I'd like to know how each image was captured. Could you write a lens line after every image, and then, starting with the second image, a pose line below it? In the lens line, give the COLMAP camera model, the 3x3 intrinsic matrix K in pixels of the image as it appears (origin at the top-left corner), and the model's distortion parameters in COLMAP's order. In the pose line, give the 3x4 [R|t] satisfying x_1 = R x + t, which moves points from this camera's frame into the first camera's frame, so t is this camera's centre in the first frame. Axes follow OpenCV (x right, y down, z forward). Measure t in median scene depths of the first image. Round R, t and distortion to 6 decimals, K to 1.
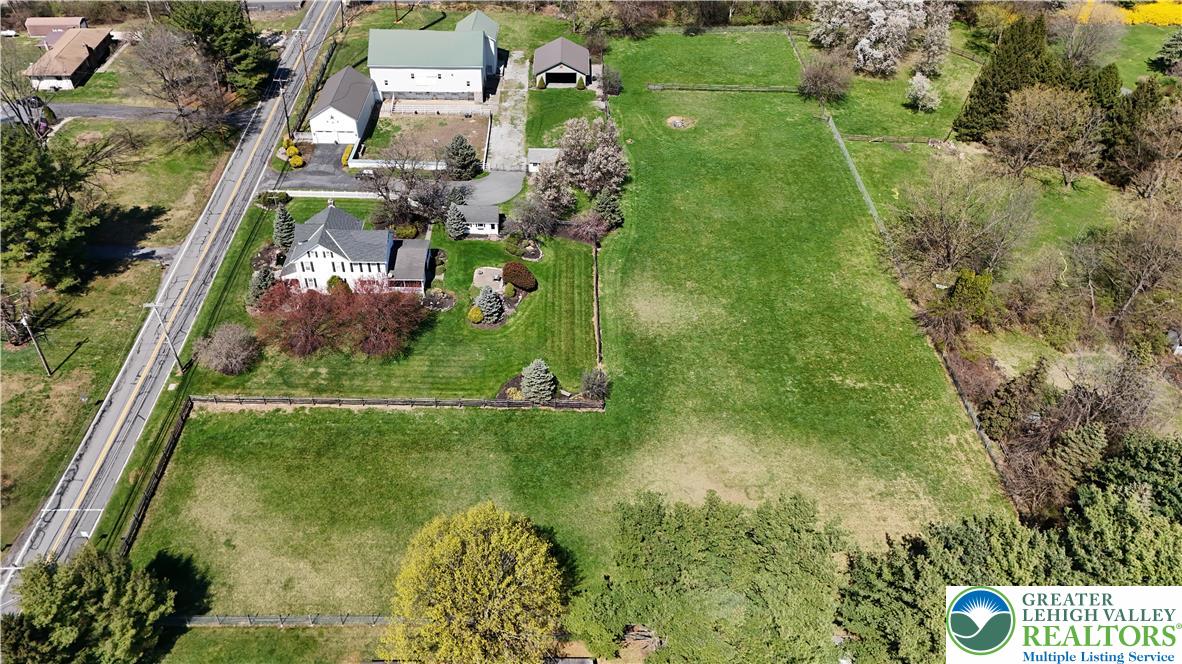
lens RADIAL K [[925.1, 0, 553.6], [0, 925.1, 311.0], [0, 0, 1]] dist [0.112550, -0.128002]
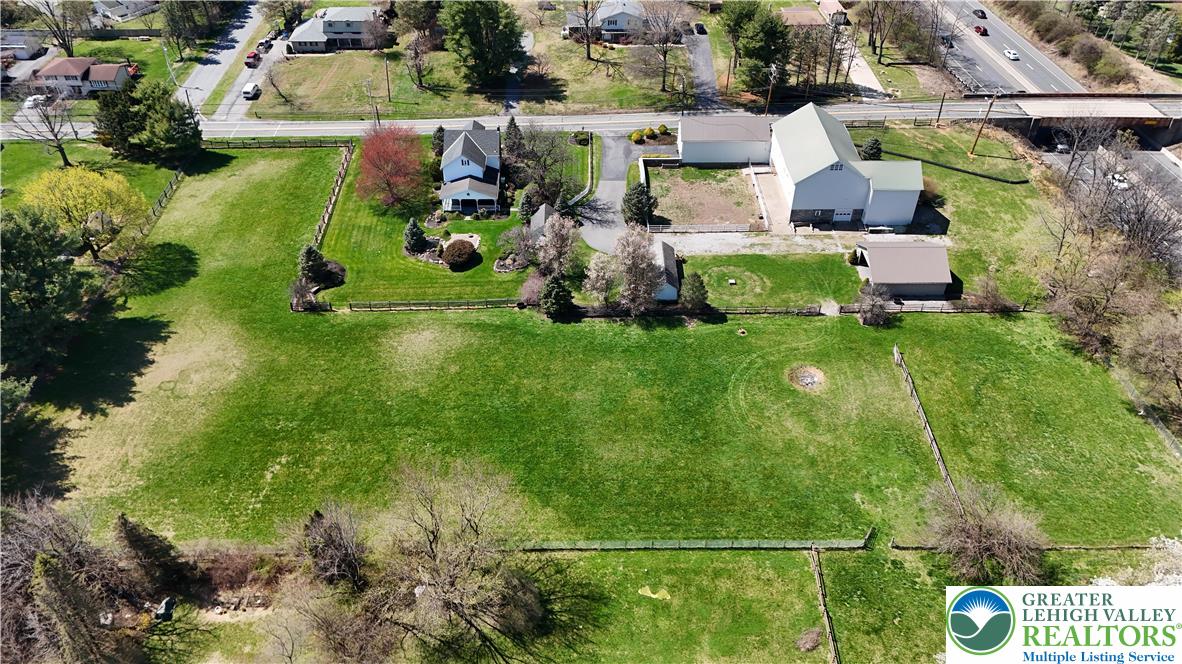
lens RADIAL K [[916.8, 0, 574.0], [0, 916.8, 300.3], [0, 0, 1]] dist [0.098374, -0.084612]
pose [[0.010403, 0.608324, -0.793621, 0.763874], [-0.621071, 0.625947, 0.471658, -0.531772], [0.783685, 0.487988, 0.384324, 0.613779]]
